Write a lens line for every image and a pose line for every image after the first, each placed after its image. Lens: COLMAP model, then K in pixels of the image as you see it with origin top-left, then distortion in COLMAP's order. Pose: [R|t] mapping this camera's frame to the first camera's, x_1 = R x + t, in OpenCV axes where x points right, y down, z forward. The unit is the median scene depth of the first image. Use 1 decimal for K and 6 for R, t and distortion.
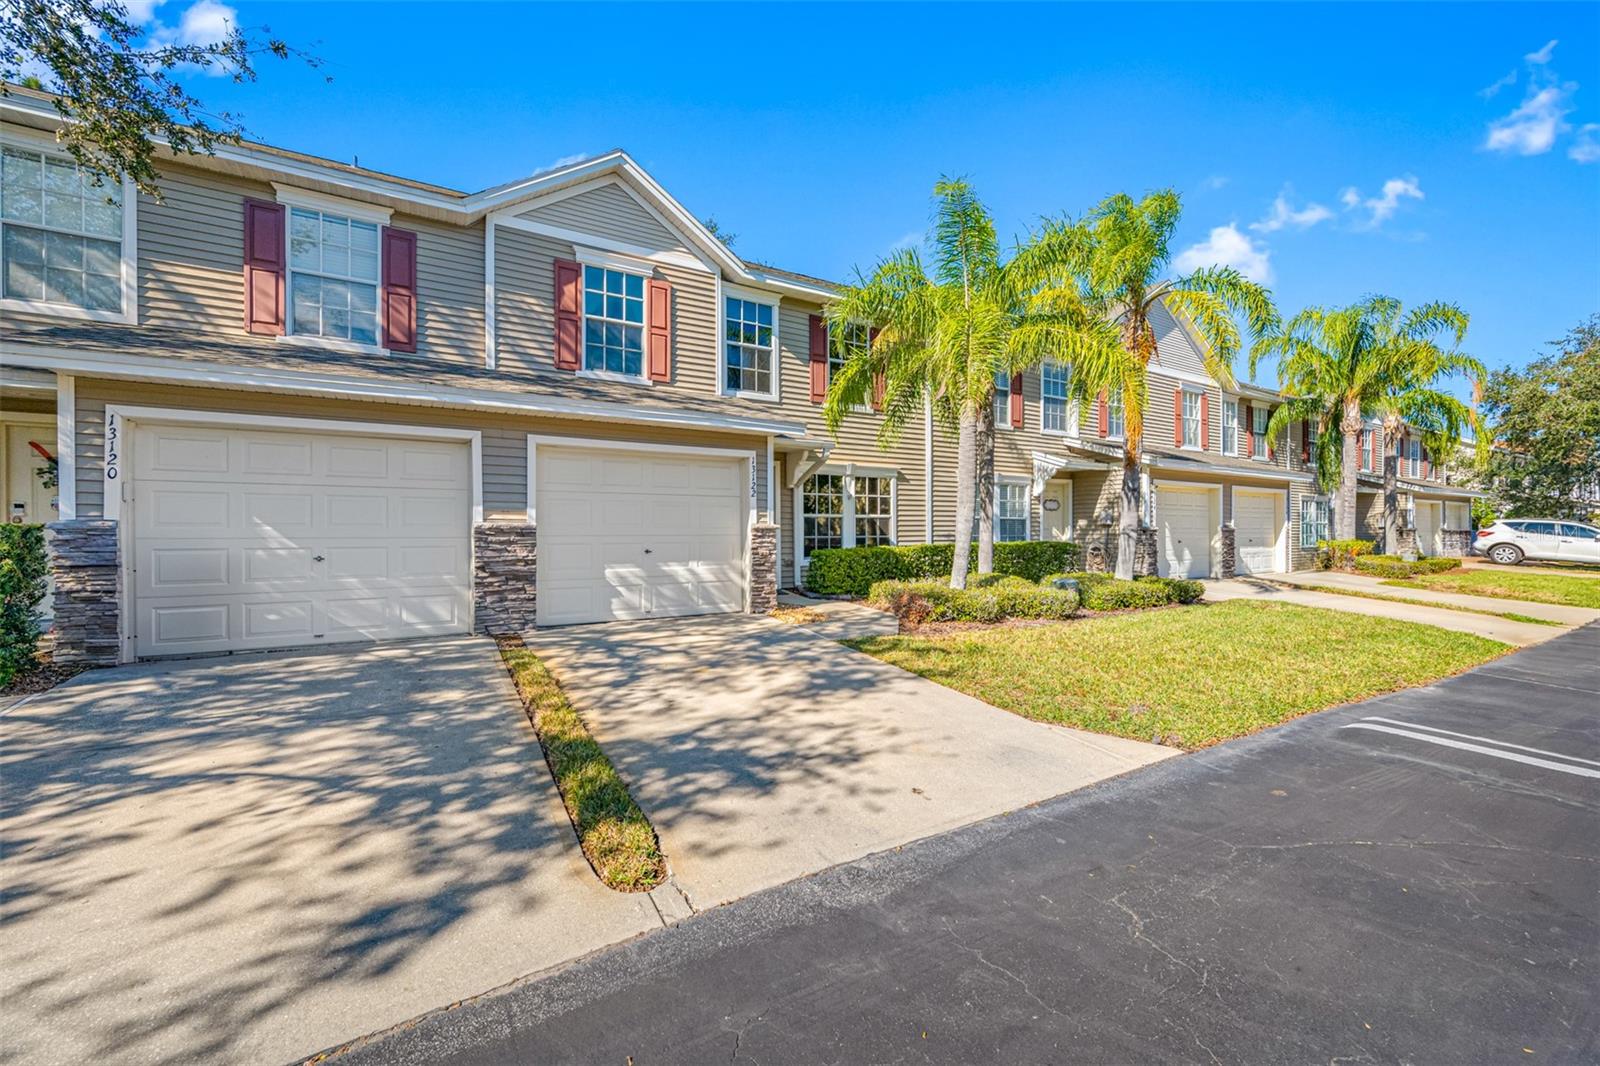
lens RADIAL K [[633.5, 0, 793.0], [0, 633.5, 533.5], [0, 0, 1]] dist [-0.000889, -0.000067]
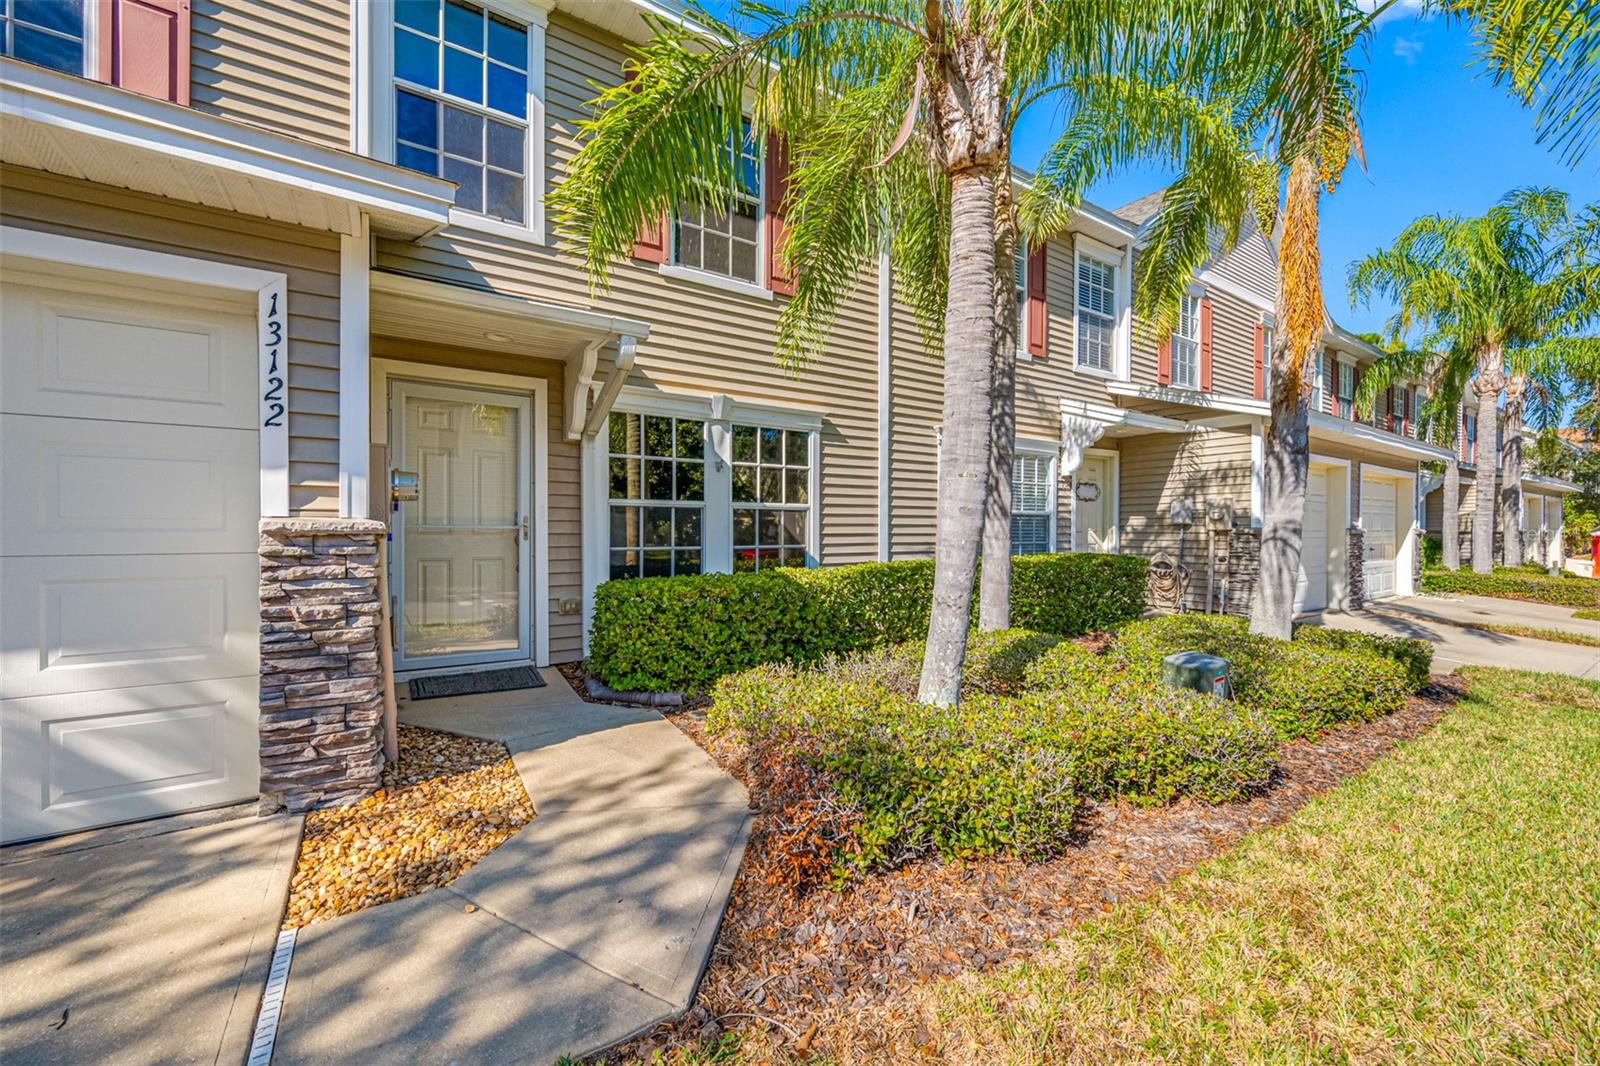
lens RADIAL K [[637.6, 0, 800.4], [0, 637.6, 539.3], [0, 0, 1]] dist [0.002704, 0.000095]
pose [[0.998502, 0.002544, 0.054663, 0.159900], [-0.003165, 0.999931, 0.011276, -0.008590], [-0.054631, -0.011432, 0.998441, 0.649093]]
